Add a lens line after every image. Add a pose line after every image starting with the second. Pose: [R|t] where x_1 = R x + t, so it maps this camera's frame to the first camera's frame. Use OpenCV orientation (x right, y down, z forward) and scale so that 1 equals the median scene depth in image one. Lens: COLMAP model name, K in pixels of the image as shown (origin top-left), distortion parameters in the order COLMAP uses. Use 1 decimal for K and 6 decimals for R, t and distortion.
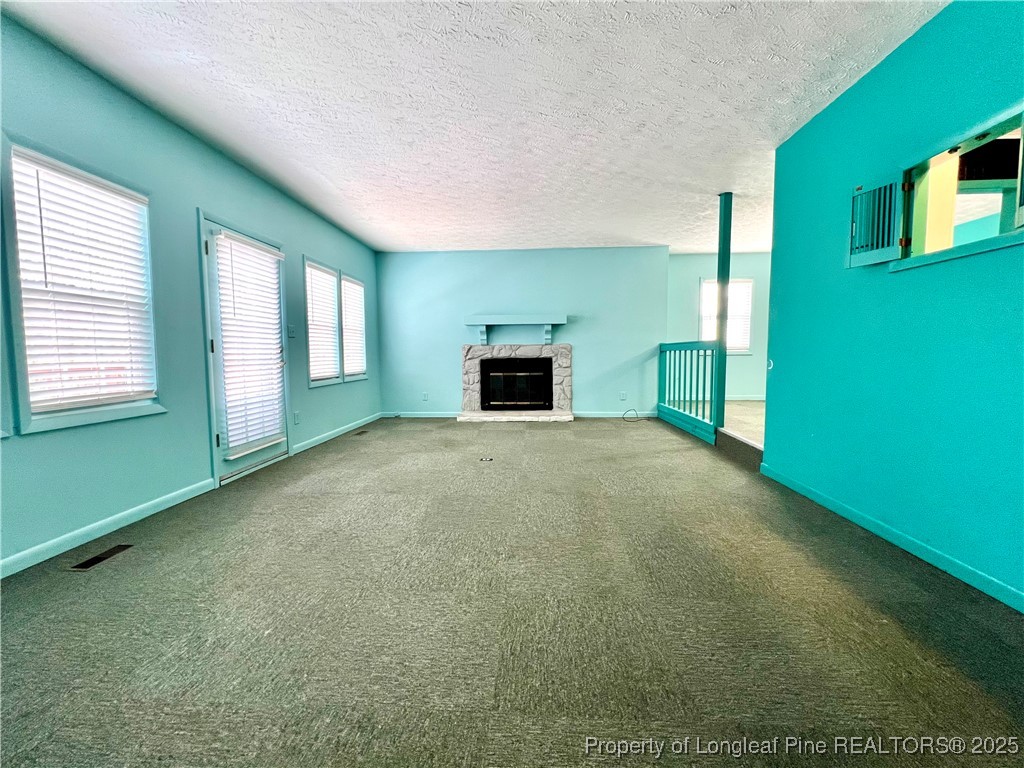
lens RADIAL K [[410.4, 0, 512.3], [0, 410.4, 379.9], [0, 0, 1]] dist [-0.001375, -0.000164]
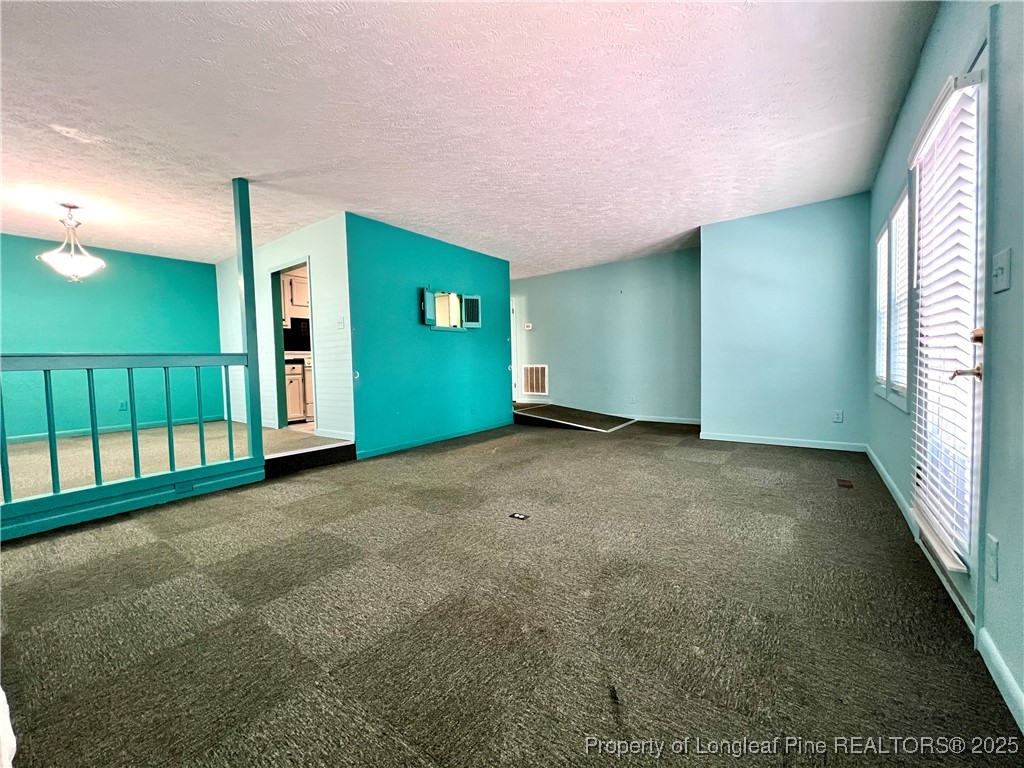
lens RADIAL K [[410.4, 0, 512.3], [0, 410.4, 379.9], [0, 0, 1]] dist [-0.001375, -0.000164]
pose [[-0.843121, 0.005793, 0.537693, -0.493736], [0.069176, 0.992802, 0.097774, -0.114920], [-0.533256, 0.119631, -0.837452, 1.817923]]
